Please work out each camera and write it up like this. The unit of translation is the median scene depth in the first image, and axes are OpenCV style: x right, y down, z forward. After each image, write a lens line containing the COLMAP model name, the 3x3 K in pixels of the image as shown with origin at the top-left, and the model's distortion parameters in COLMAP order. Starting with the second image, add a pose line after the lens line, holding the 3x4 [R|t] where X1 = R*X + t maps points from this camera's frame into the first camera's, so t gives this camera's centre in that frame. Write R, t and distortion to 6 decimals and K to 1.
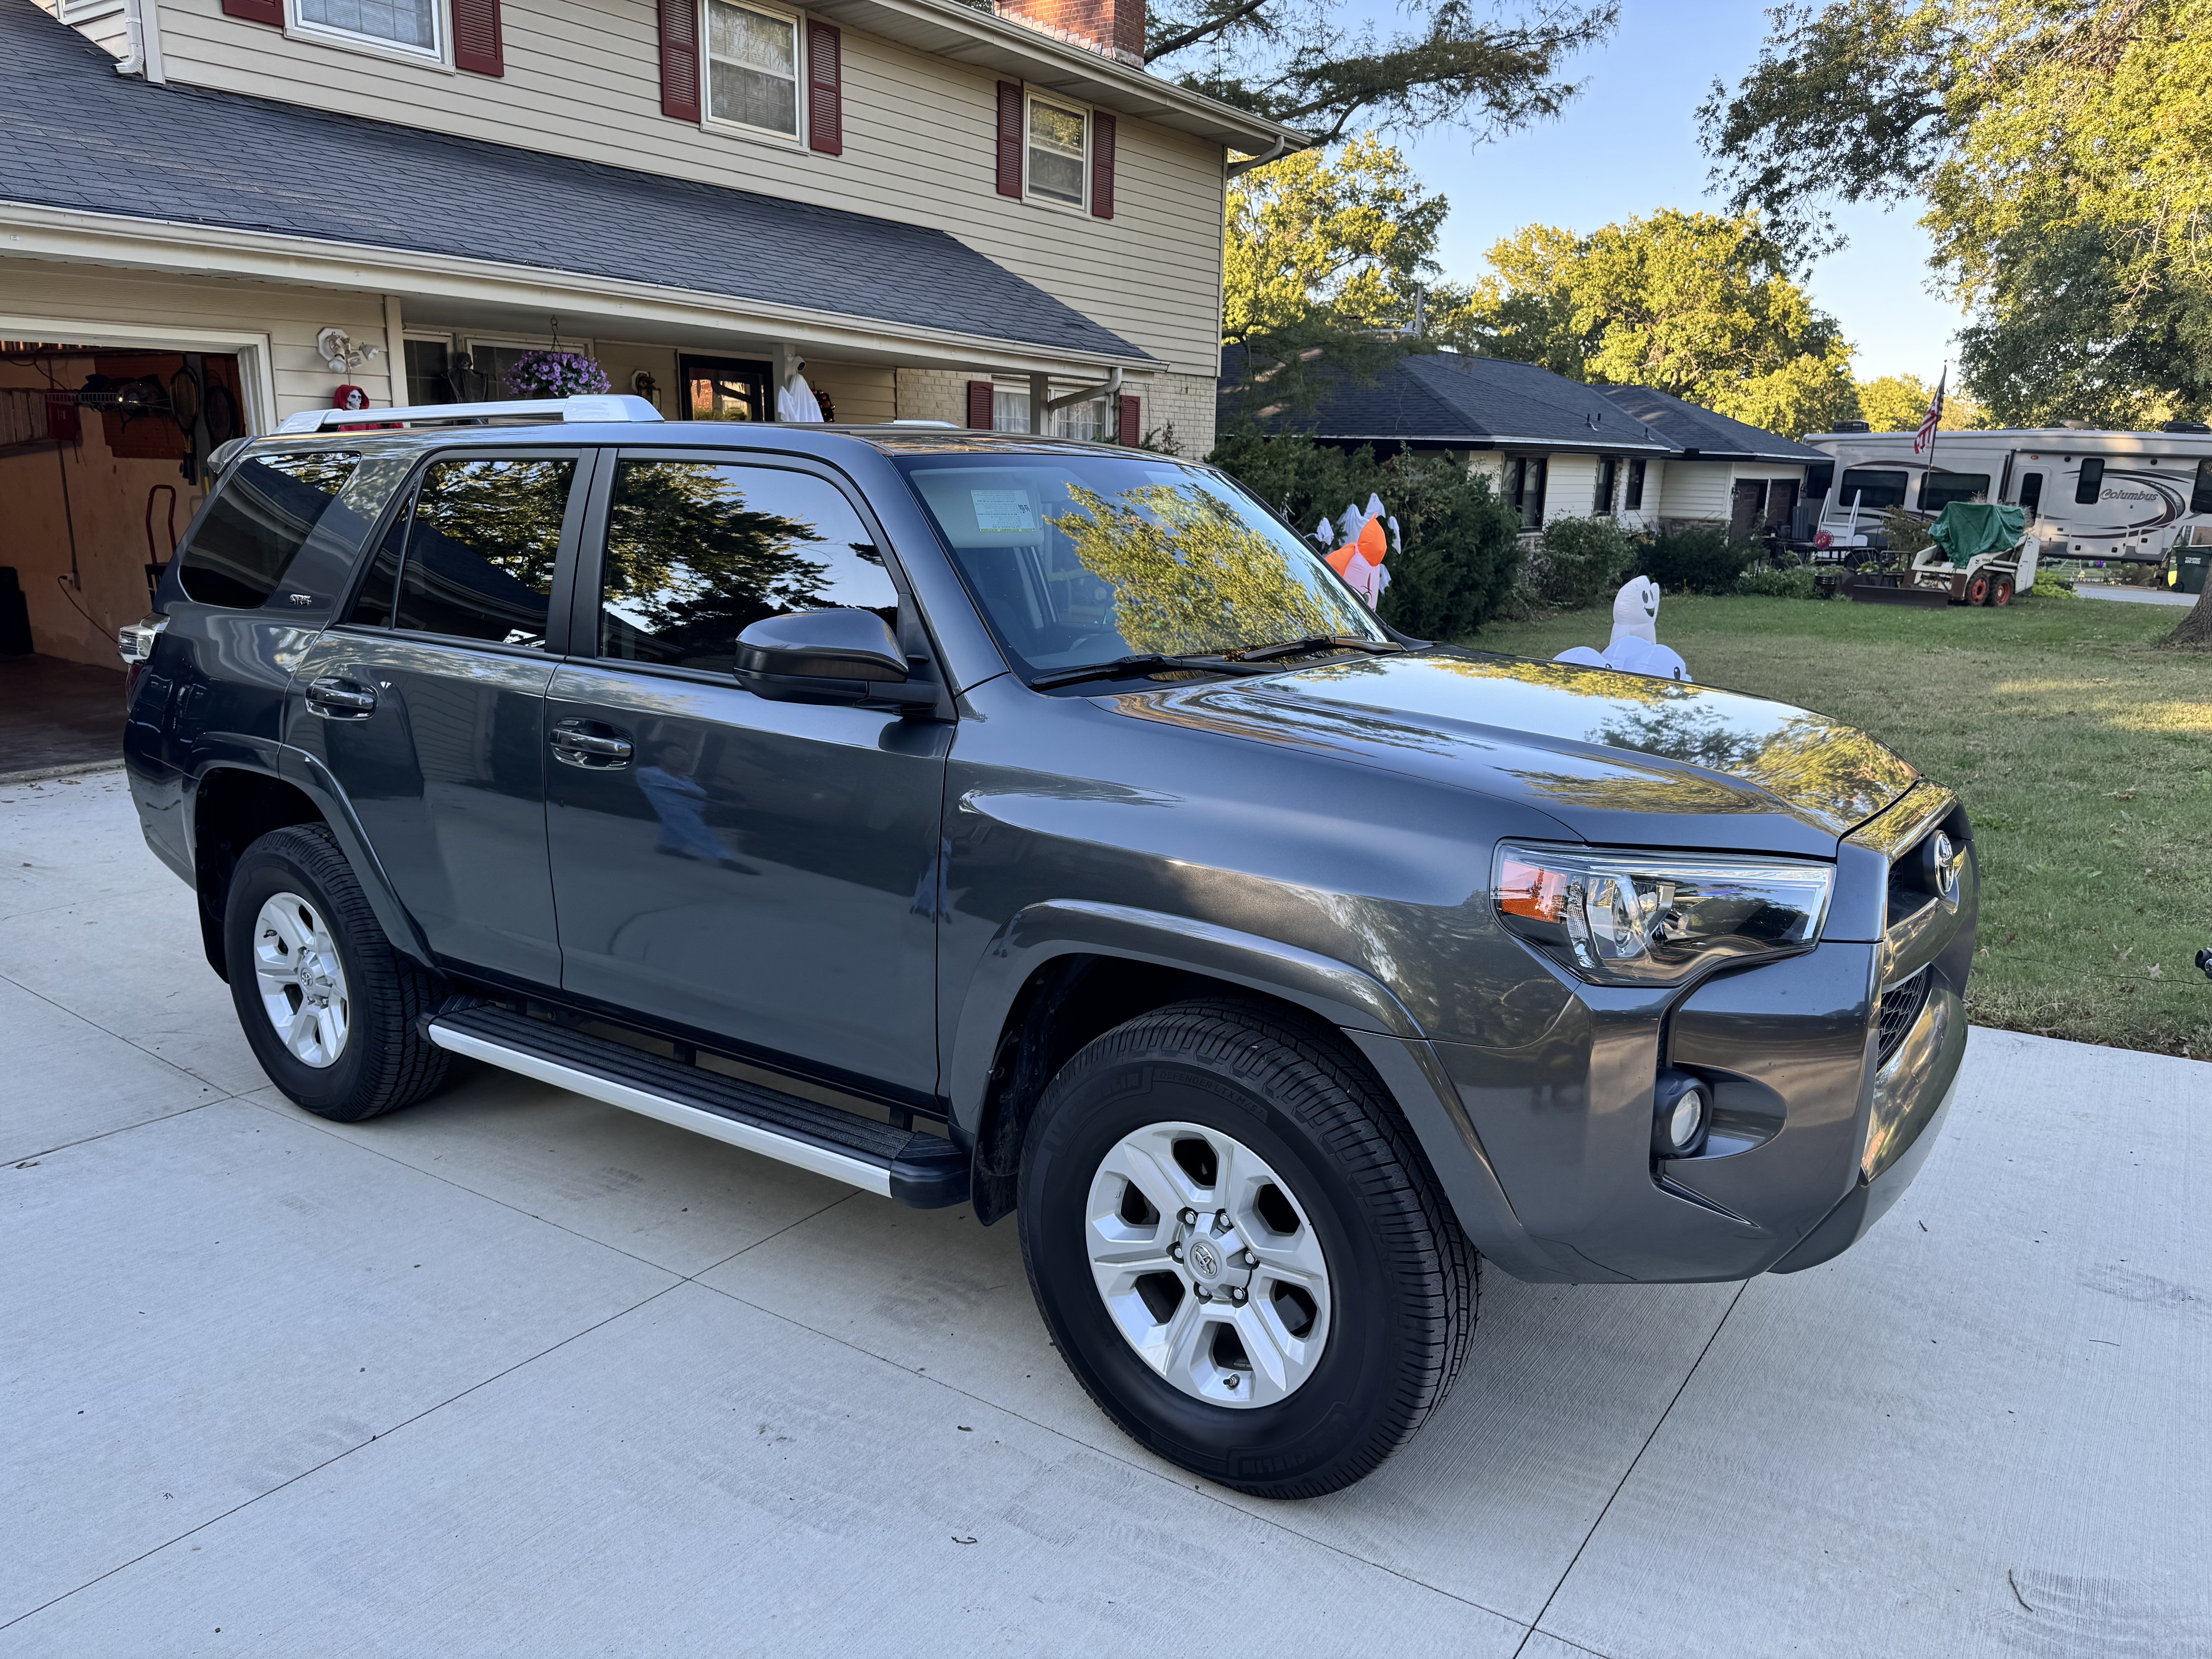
lens RADIAL K [[1592.0, 0, 1120.0], [0, 1592.0, 836.8], [0, 0, 1]] dist [0.004821, -0.010546]
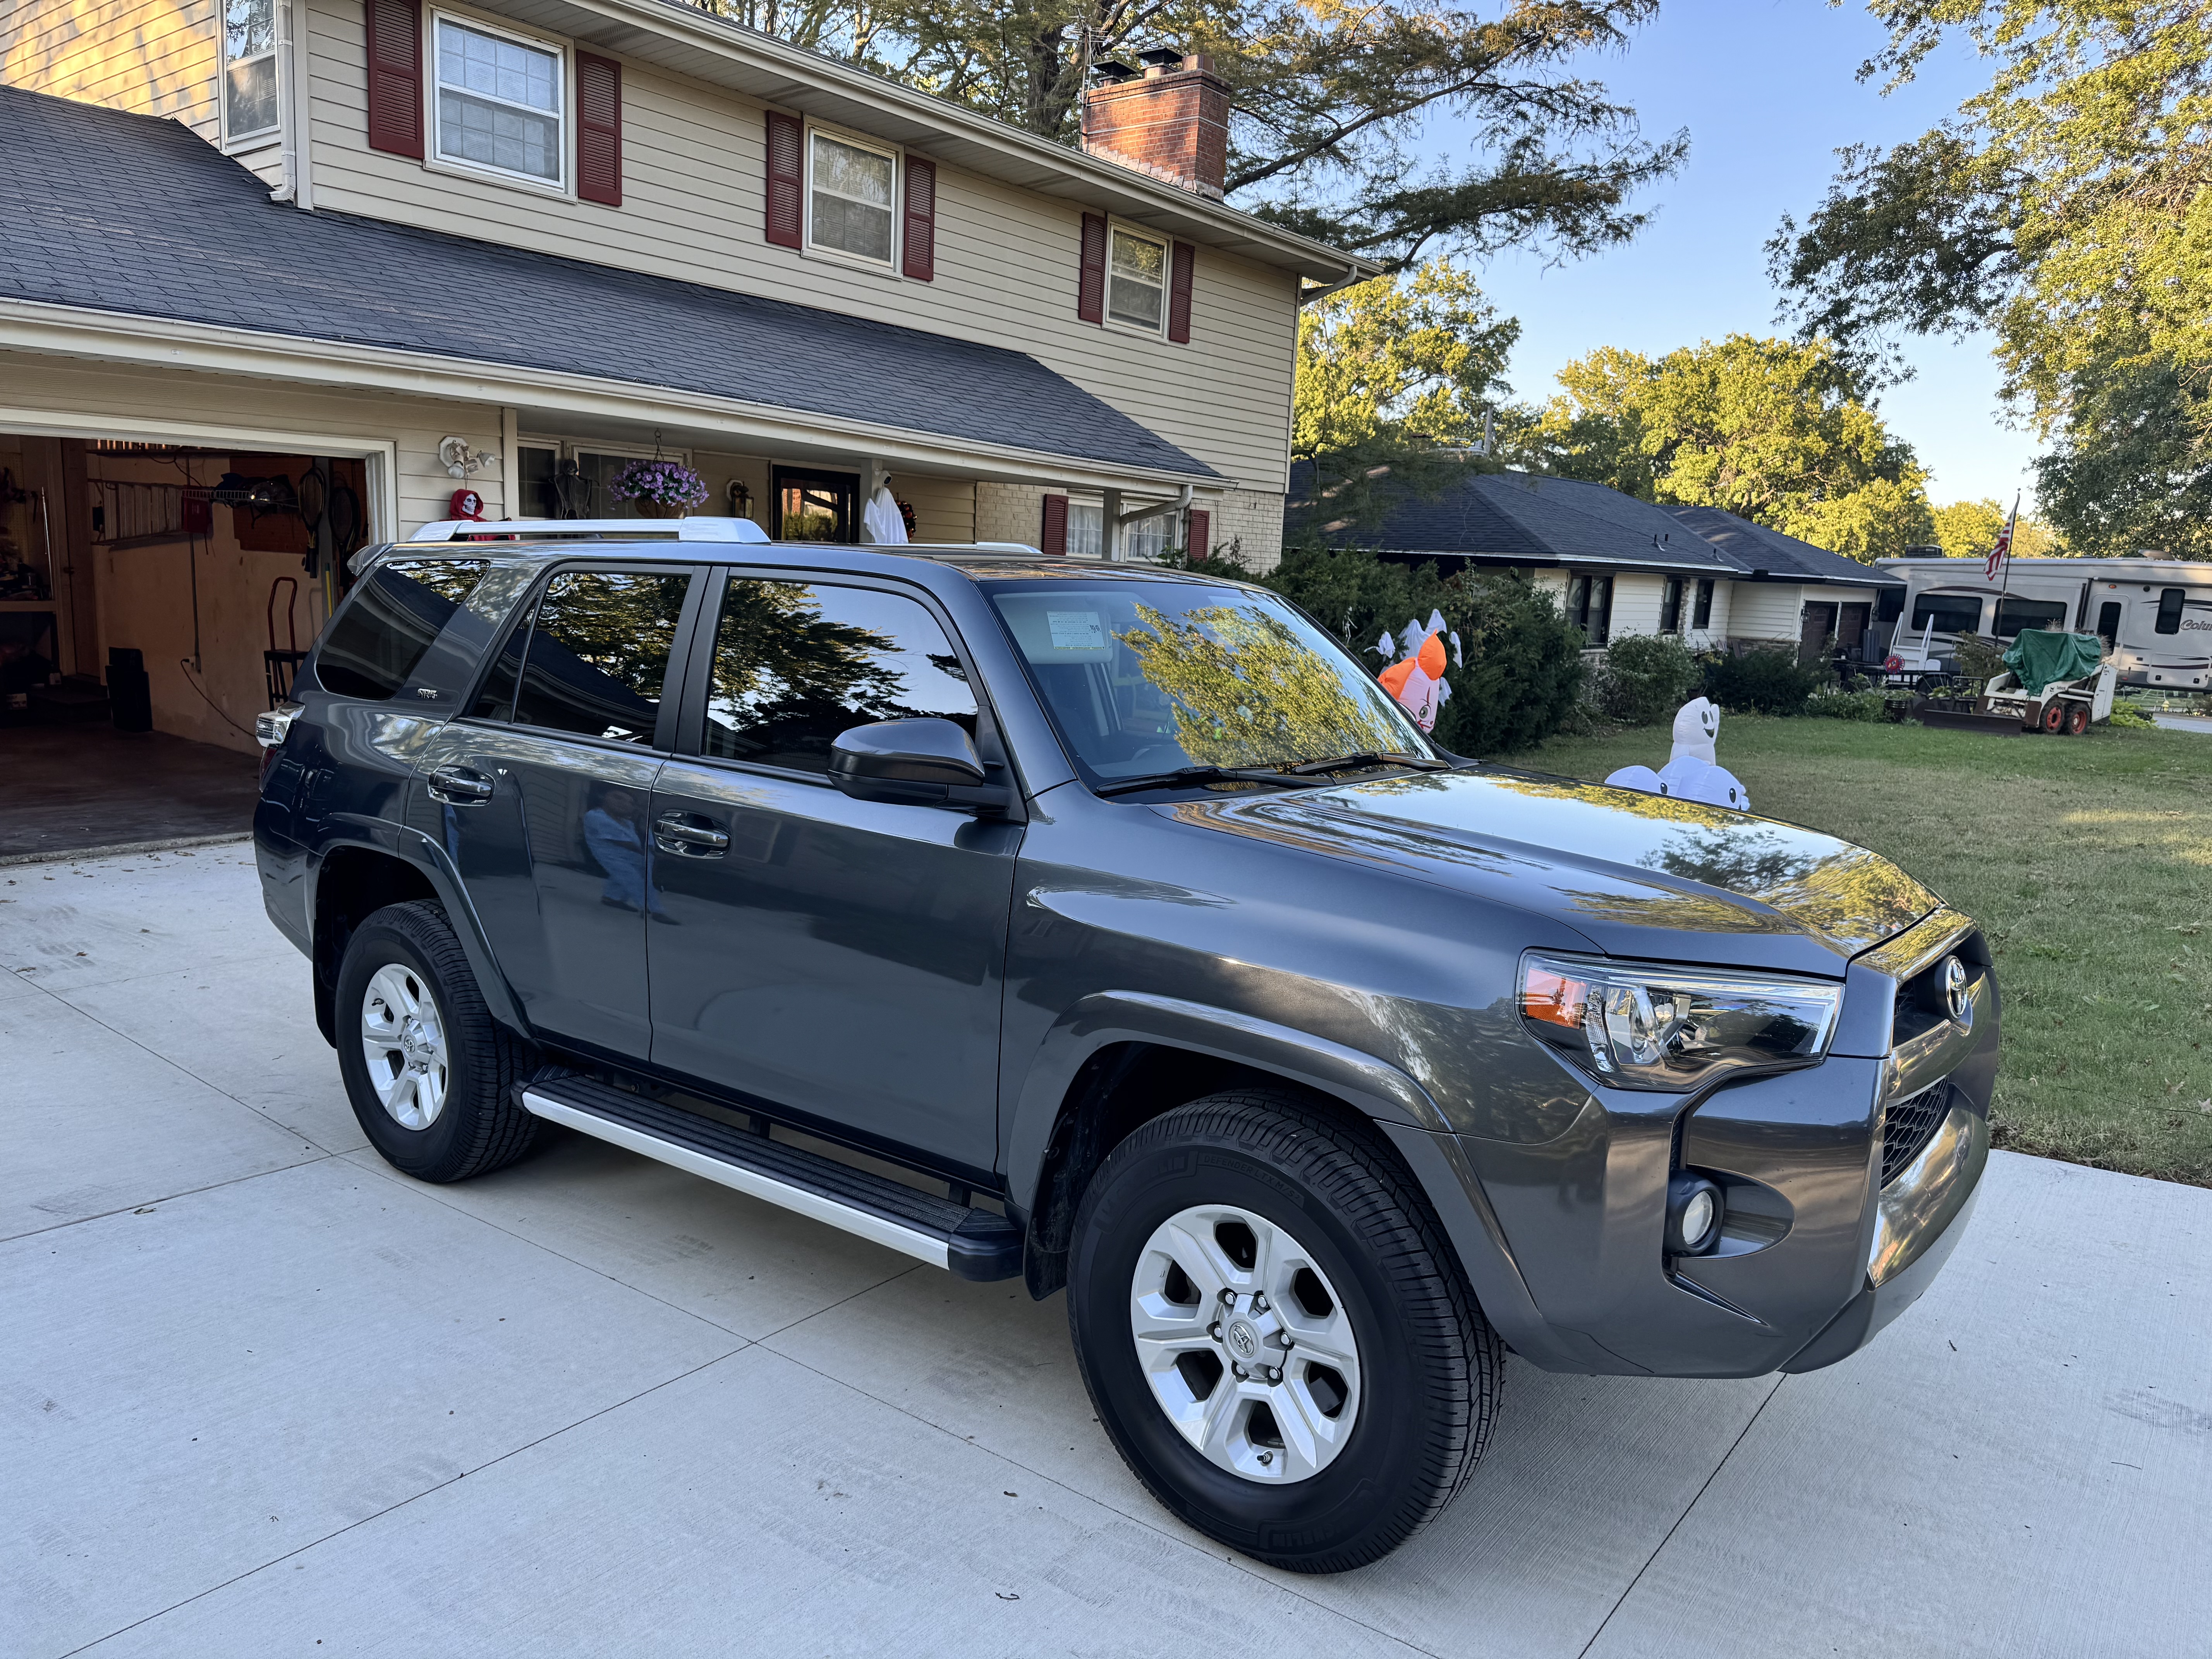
lens RADIAL K [[1586.5, 0, 1106.0], [0, 1586.5, 829.5], [0, 0, 1]] dist [0.018913, -0.027248]
pose [[0.998418, 0.029701, -0.047737, 0.000538], [-0.032885, 0.997187, -0.067348, 0.000368], [0.045603, 0.068812, 0.996587, -0.014638]]
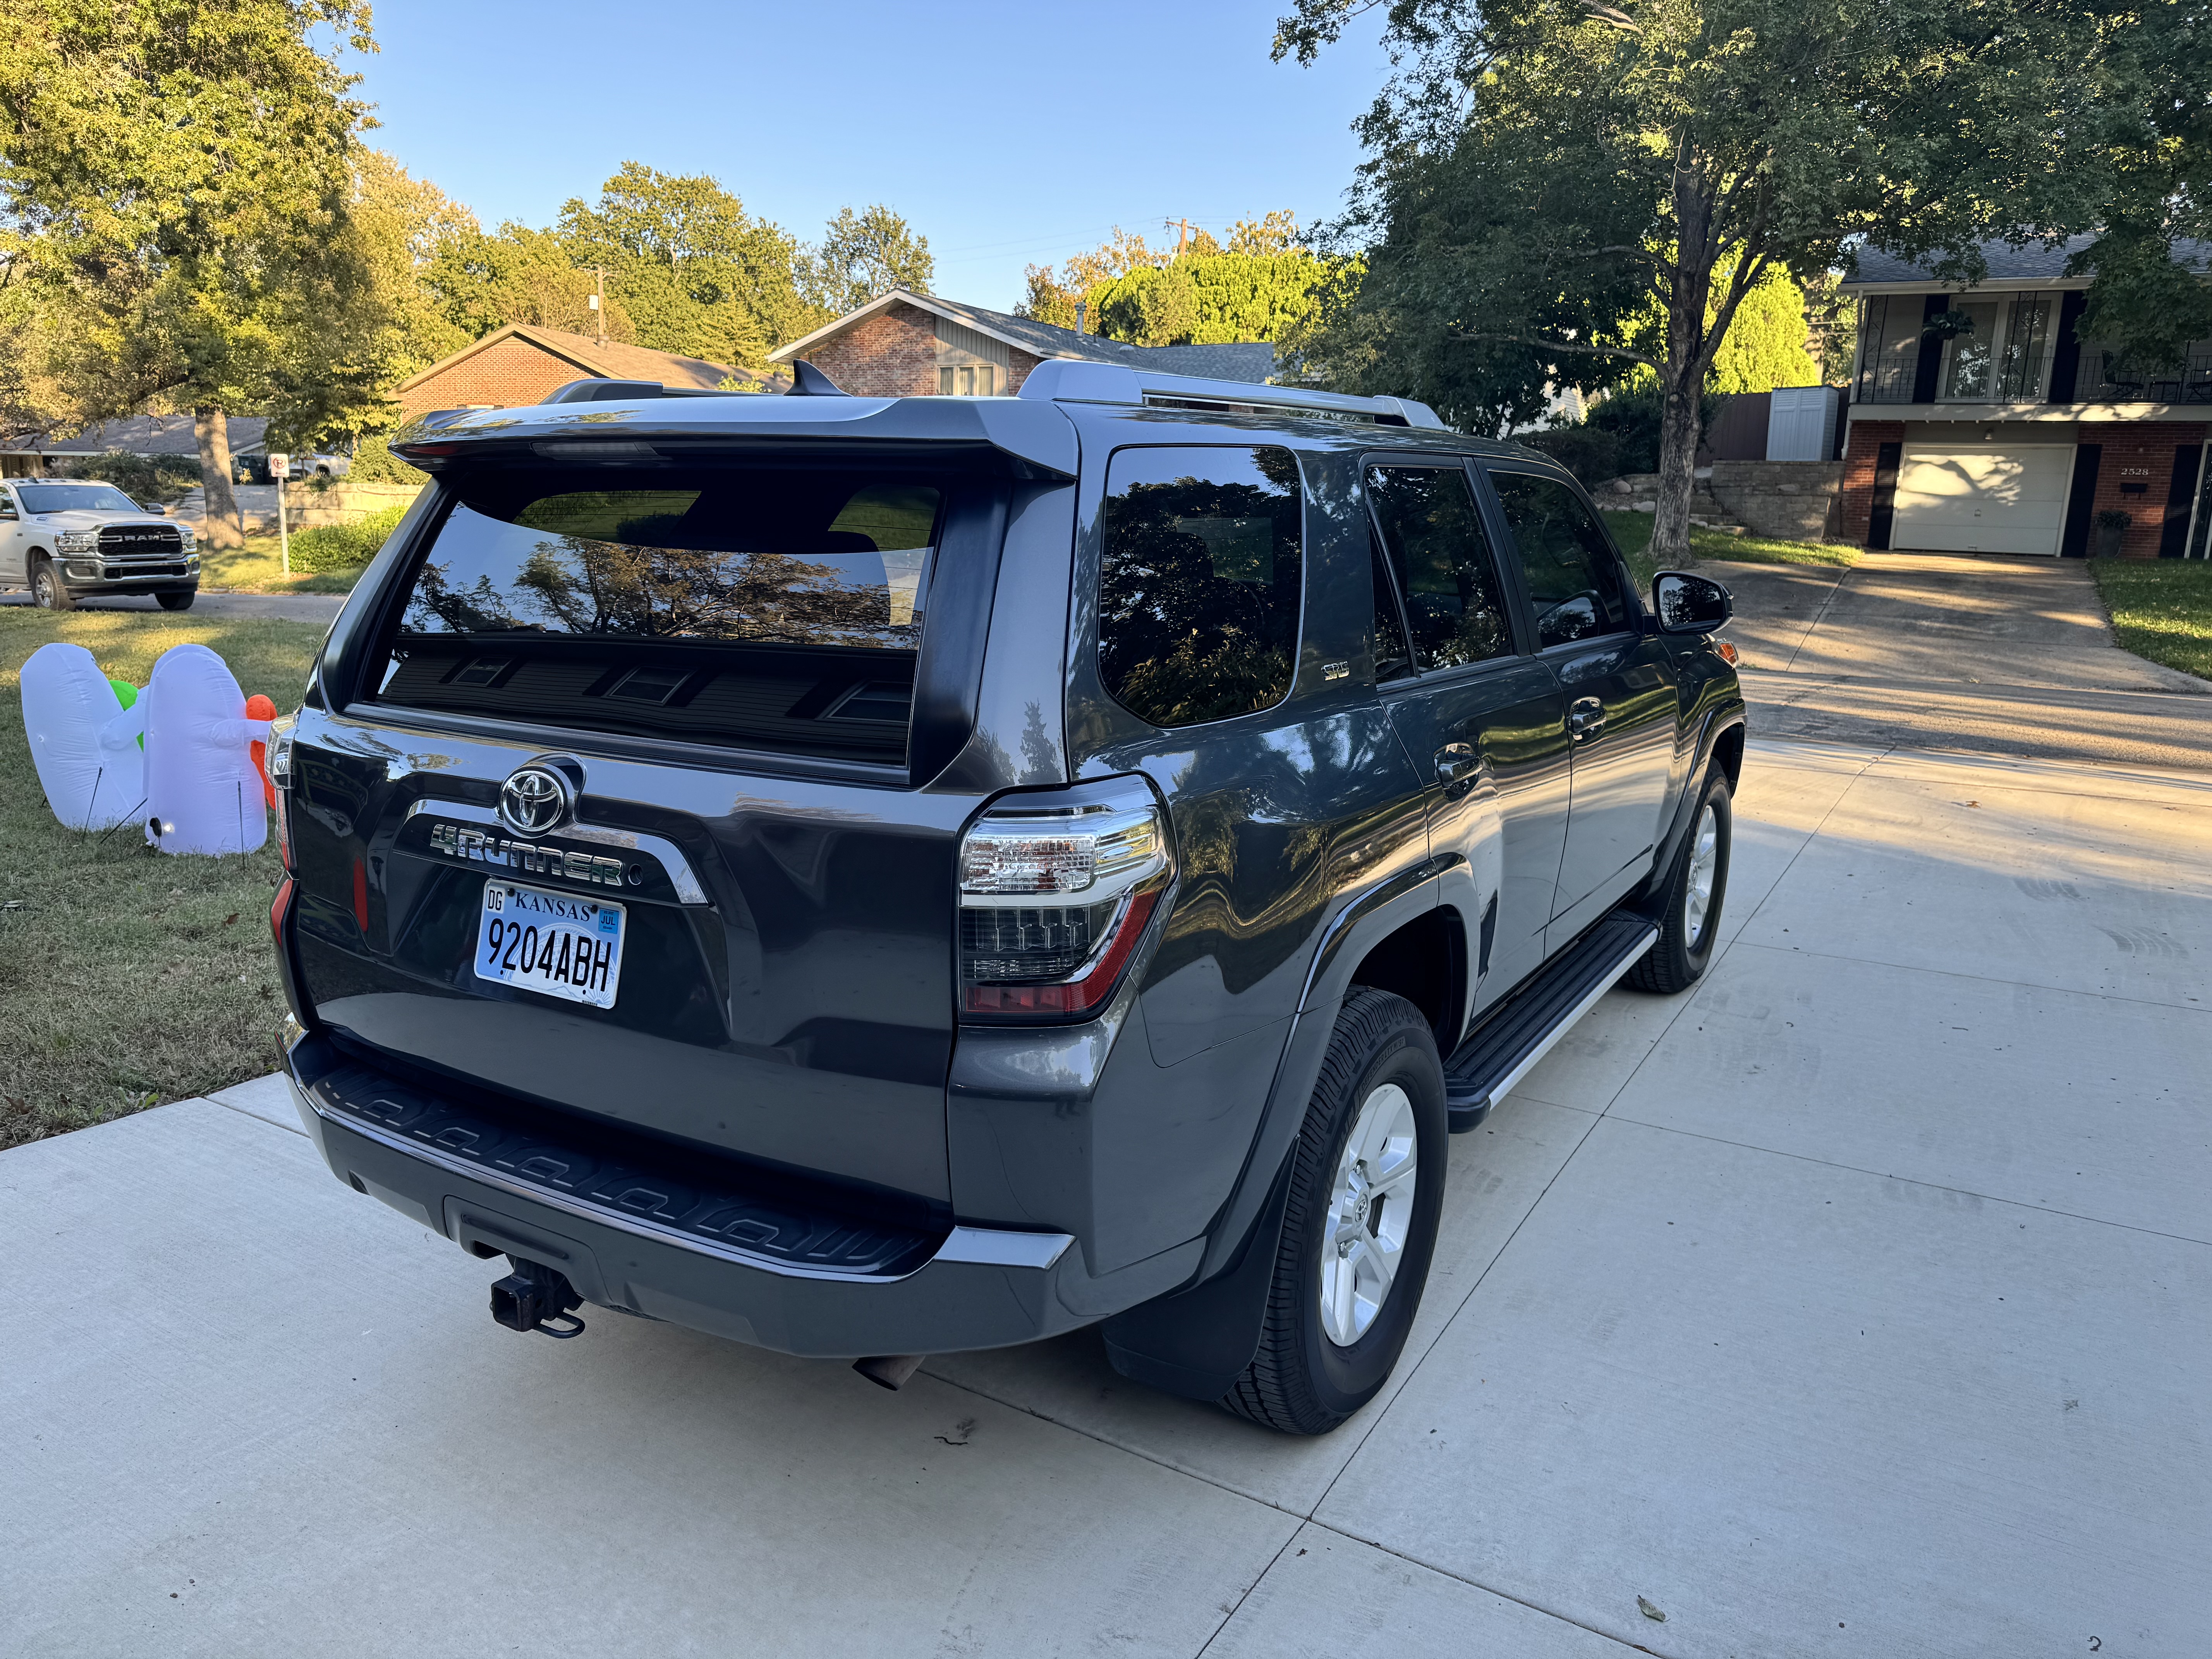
lens RADIAL K [[1590.0, 0, 1090.1], [0, 1590.0, 827.5], [0, 0, 1]] dist [0.013130, -0.021125]
pose [[-0.069529, -0.212121, 0.974767, -0.324380], [0.197702, 0.954820, 0.221883, -0.068152], [-0.977793, 0.208140, -0.024451, 0.313484]]
